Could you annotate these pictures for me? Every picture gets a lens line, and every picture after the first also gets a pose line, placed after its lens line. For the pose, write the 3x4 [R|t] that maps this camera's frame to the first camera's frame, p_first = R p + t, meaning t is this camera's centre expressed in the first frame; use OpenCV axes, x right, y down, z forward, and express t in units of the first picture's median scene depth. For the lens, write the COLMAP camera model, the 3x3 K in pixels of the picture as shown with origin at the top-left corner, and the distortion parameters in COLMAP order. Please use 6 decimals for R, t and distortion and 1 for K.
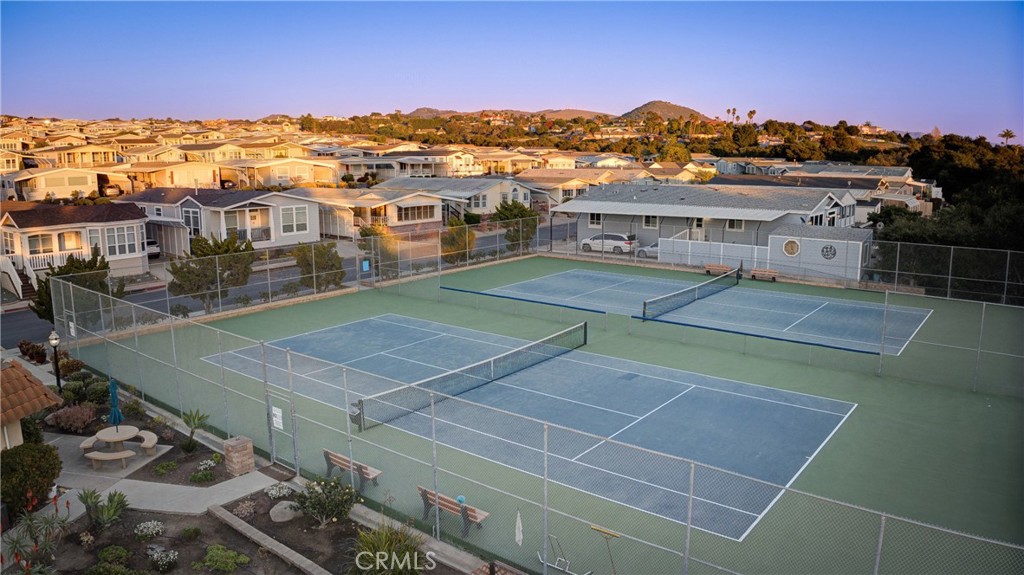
lens RADIAL K [[717.0, 0, 520.8], [0, 717.0, 289.8], [0, 0, 1]] dist [-0.100149, -0.015024]
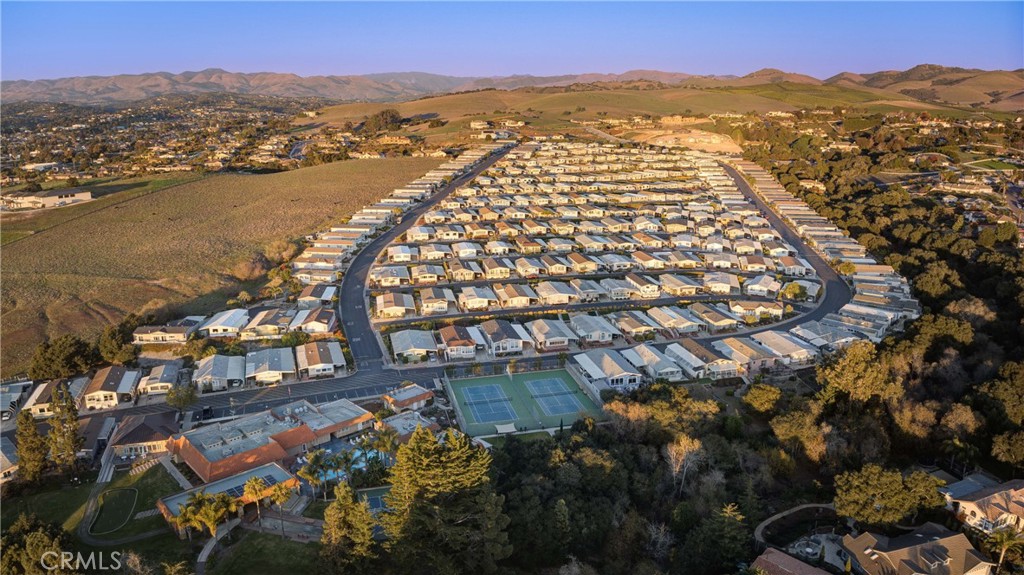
lens RADIAL K [[717.0, 0, 514.1], [0, 717.0, 281.0], [0, 0, 1]] dist [-0.100149, -0.015024]
pose [[0.781463, 0.150727, -0.605473, 1.435579], [-0.111339, 0.988495, 0.102375, -0.612590], [0.613938, -0.012589, 0.789254, -1.487901]]
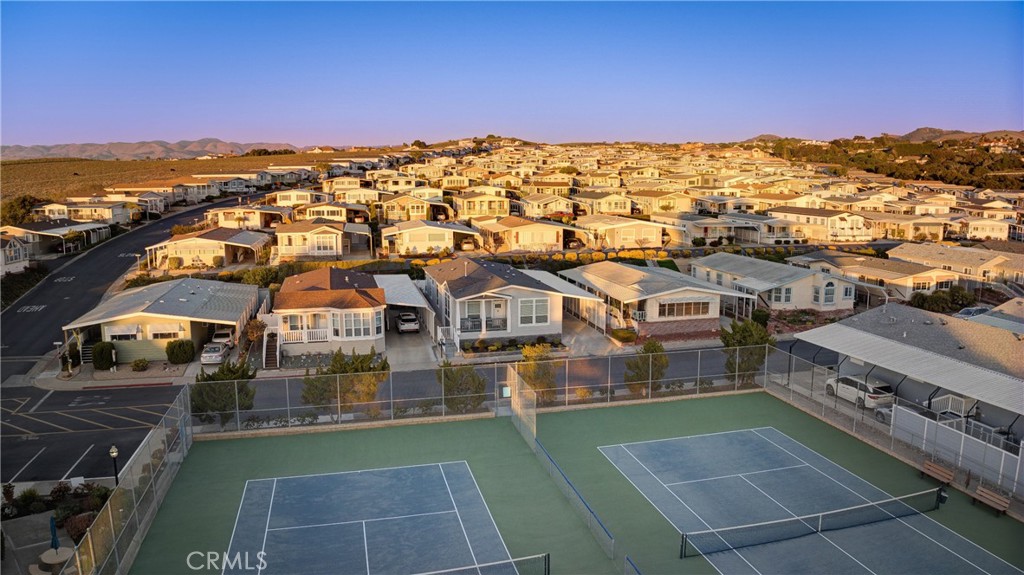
lens RADIAL K [[717.0, 0, 515.0], [0, 717.0, 285.5], [0, 0, 1]] dist [-0.100149, -0.015024]
pose [[0.787358, 0.095362, -0.609075, 0.208189], [-0.114925, 0.993350, 0.006963, -0.103977], [0.605689, 0.064515, 0.793082, 0.124169]]
